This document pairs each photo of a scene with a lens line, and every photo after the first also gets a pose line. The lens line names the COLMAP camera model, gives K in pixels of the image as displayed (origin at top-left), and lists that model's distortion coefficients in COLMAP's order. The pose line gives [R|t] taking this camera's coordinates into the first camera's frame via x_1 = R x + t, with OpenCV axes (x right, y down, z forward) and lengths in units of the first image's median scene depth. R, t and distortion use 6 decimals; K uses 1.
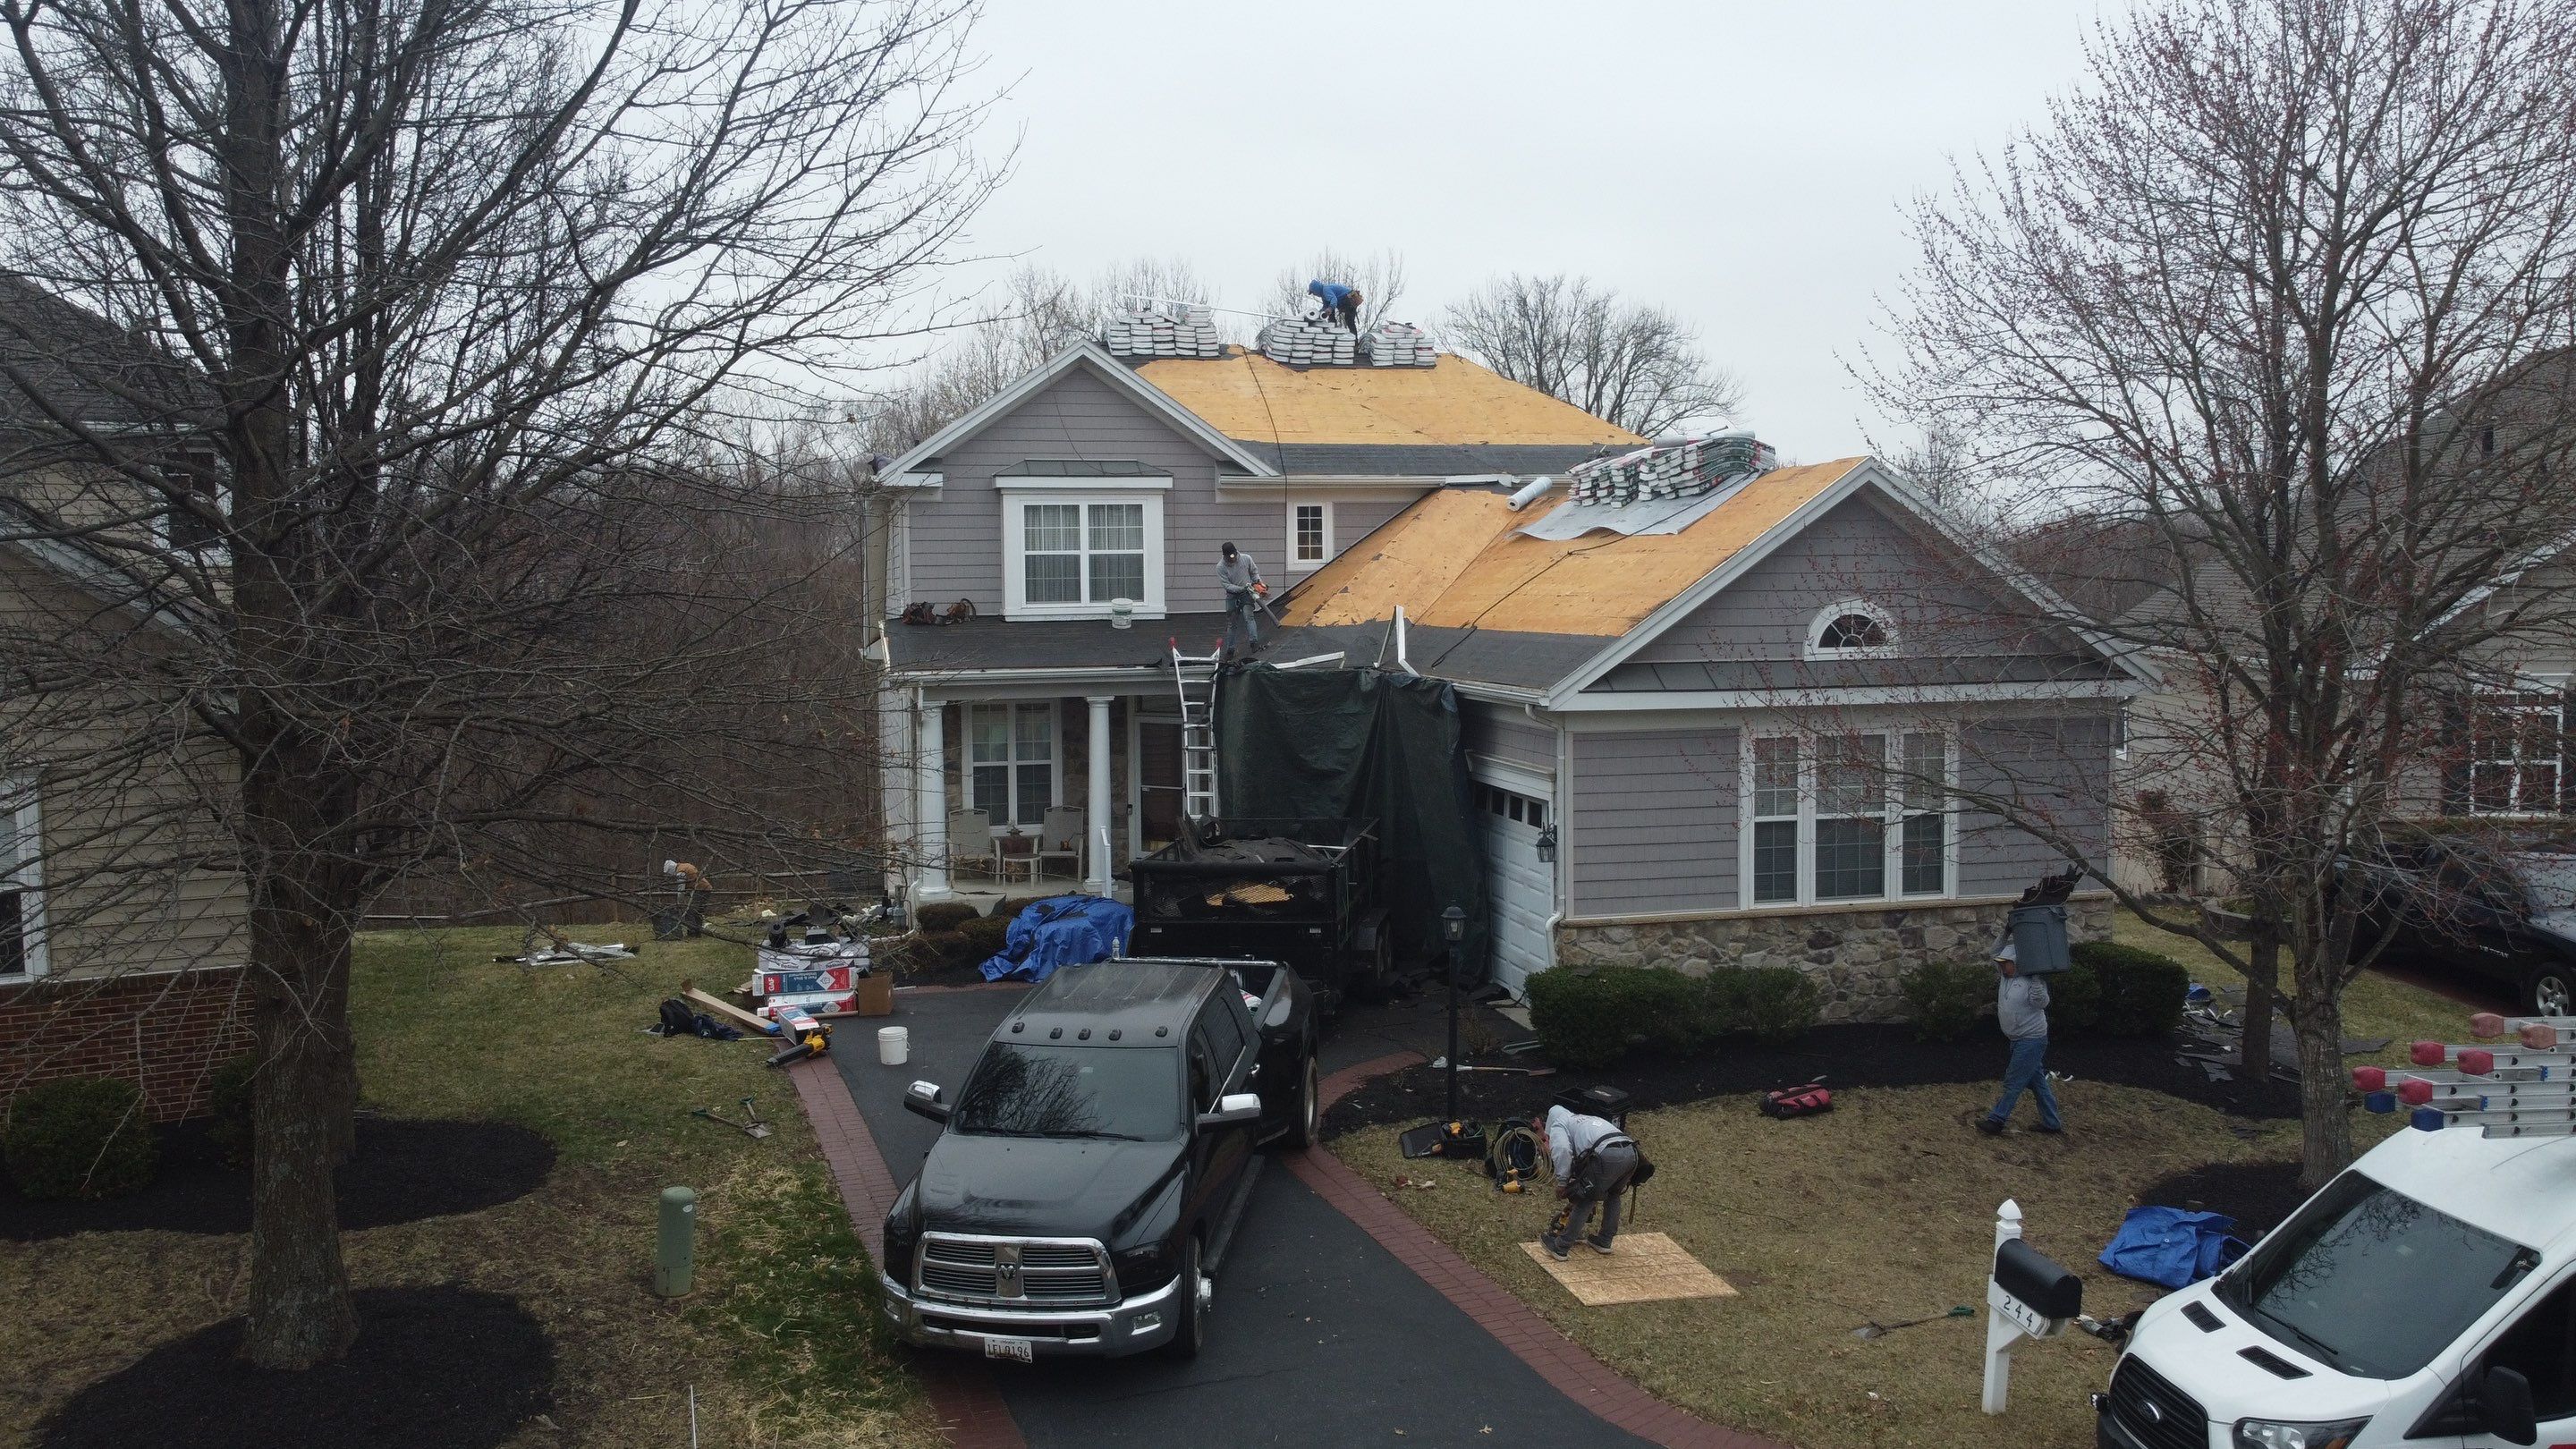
lens RADIAL K [[1956.7, 0, 1281.8], [0, 1956.7, 707.3], [0, 0, 1]] dist [-0.001354, -0.001076]
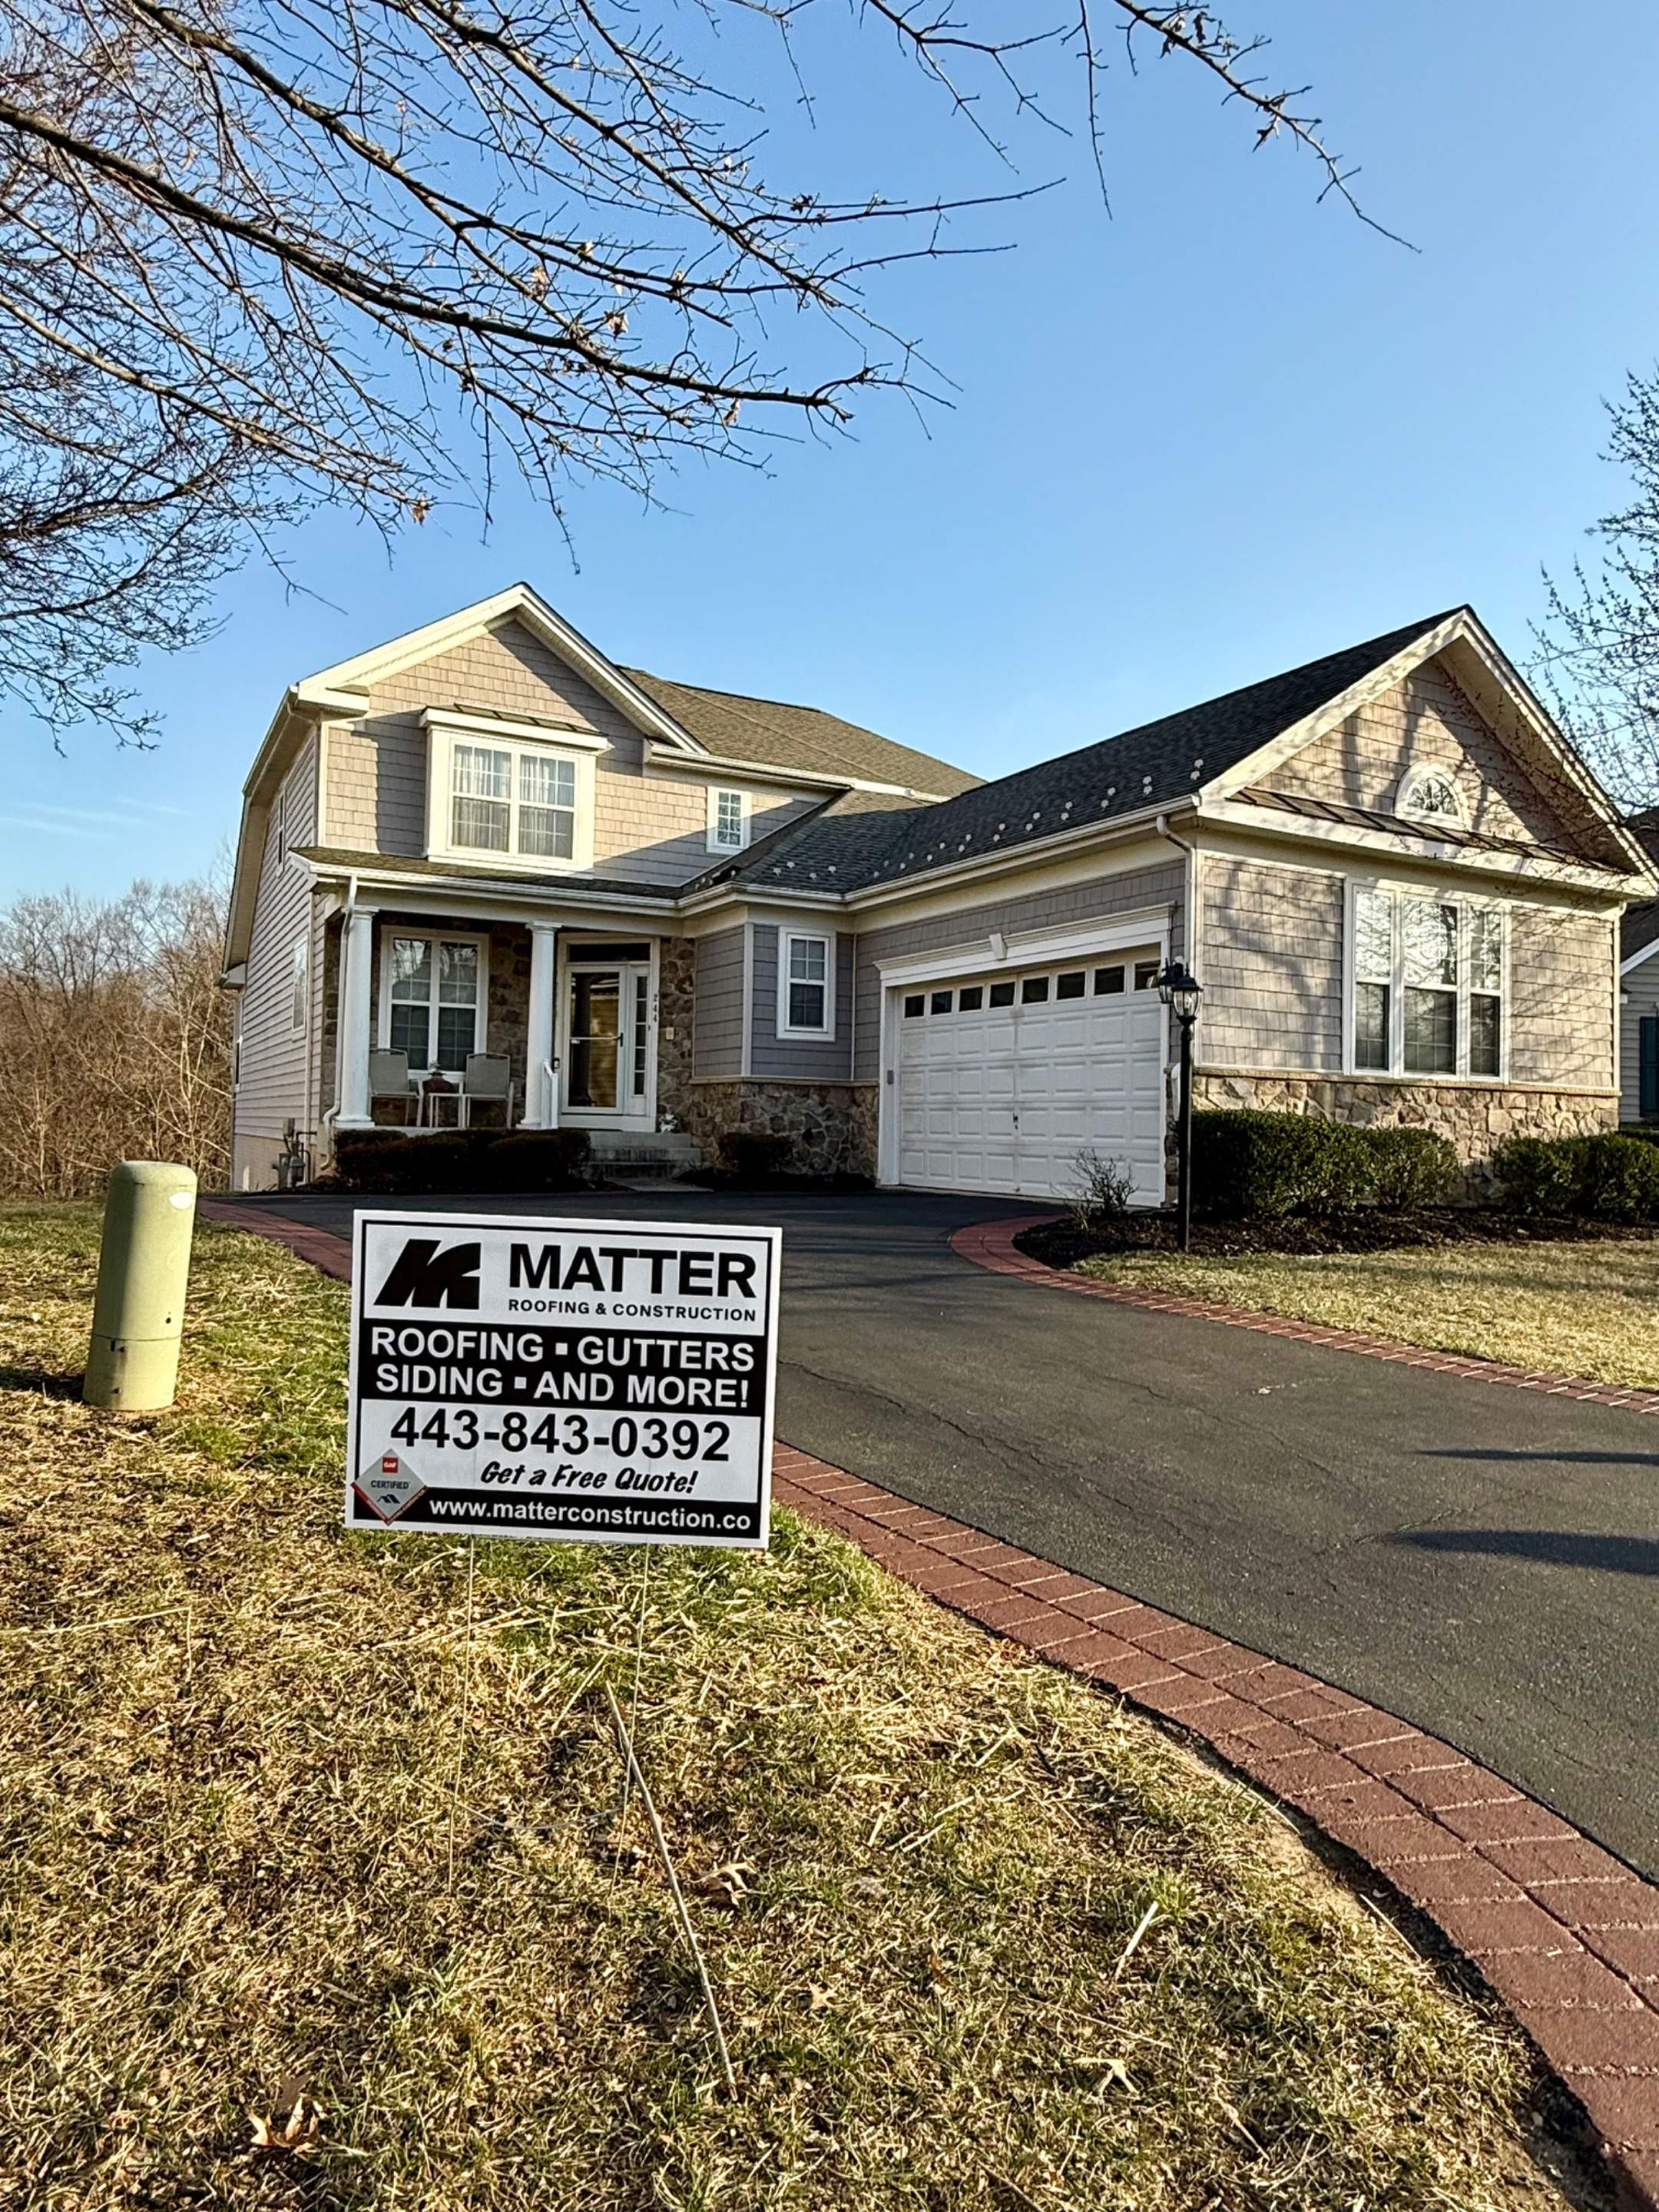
lens RADIAL K [[1372.5, 0, 829.5], [0, 1372.5, 1106.0], [0, 0, 1]] dist [0.001047, 0.000018]
pose [[0.965966, 0.036623, 0.256065, -0.129909], [-0.016281, 0.996572, -0.081116, 0.136133], [-0.258158, 0.074187, 0.963250, 0.342882]]
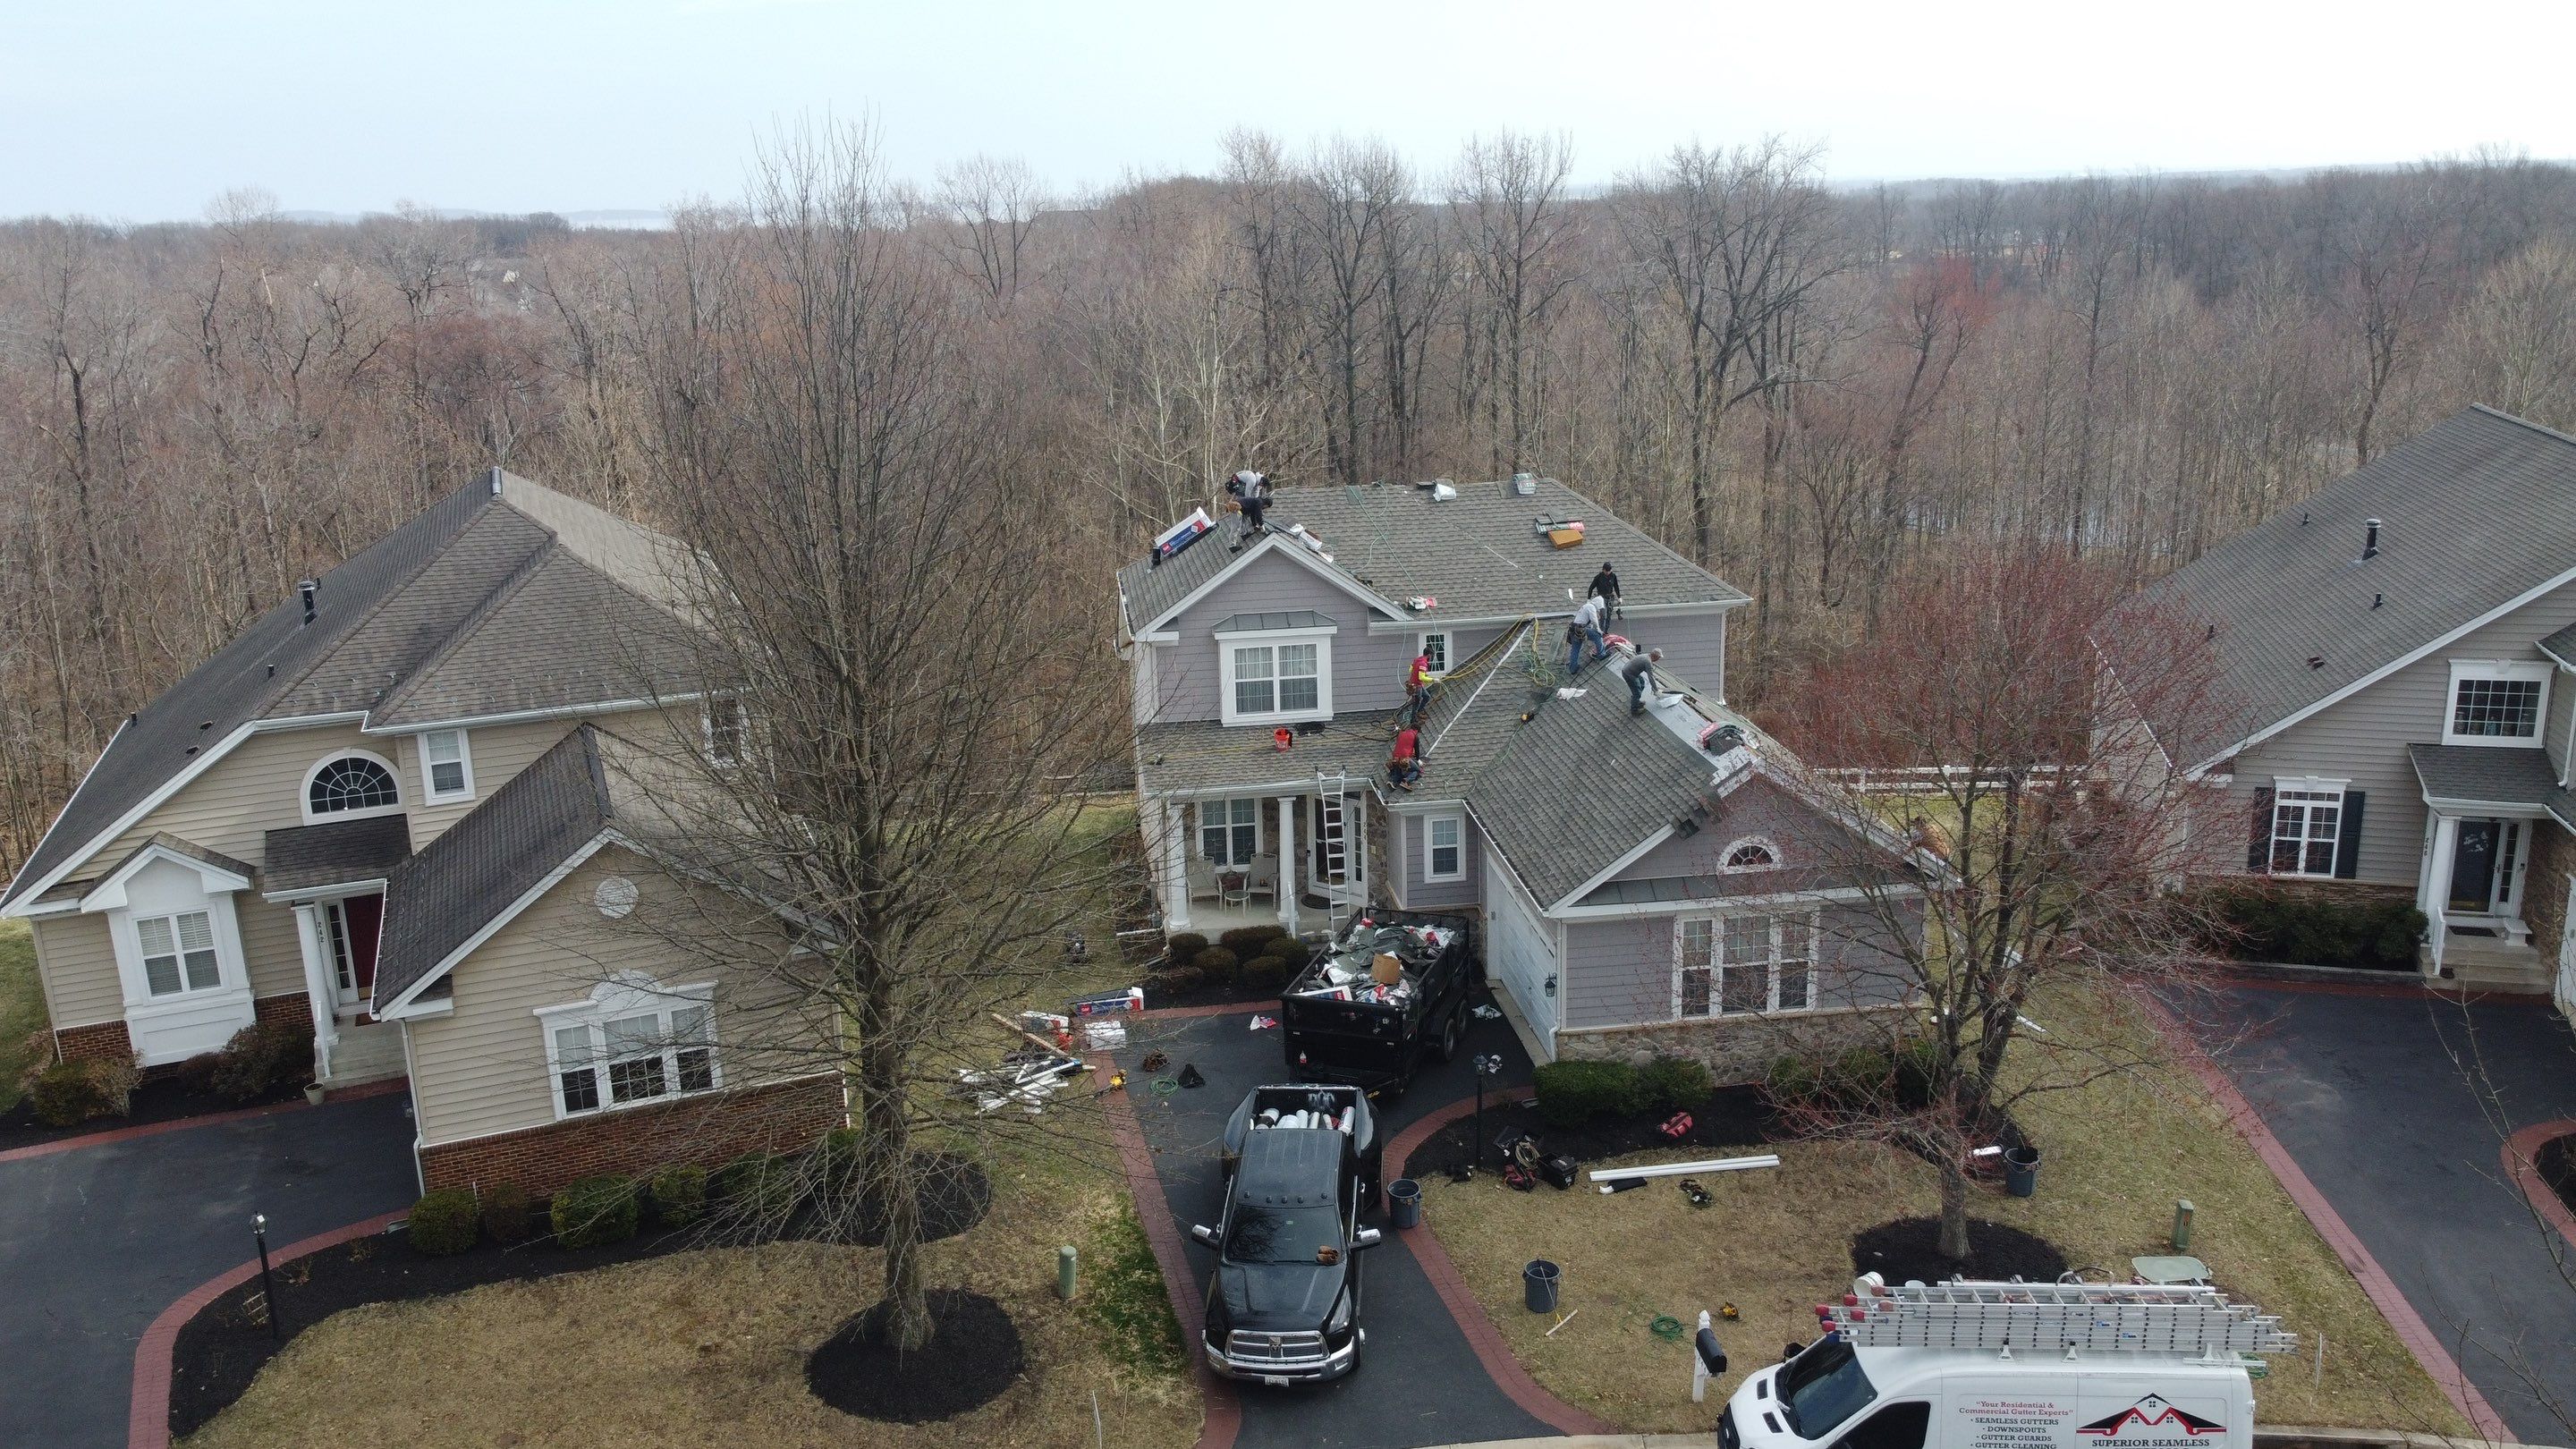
lens RADIAL K [[1956.7, 0, 1281.8], [0, 1956.7, 707.3], [0, 0, 1]] dist [-0.001354, -0.001076]
pose [[0.993766, 0.012081, -0.110826, 0.069317], [0.009640, 0.981076, 0.193384, -0.369102], [0.111065, -0.193247, 0.974844, -0.449568]]
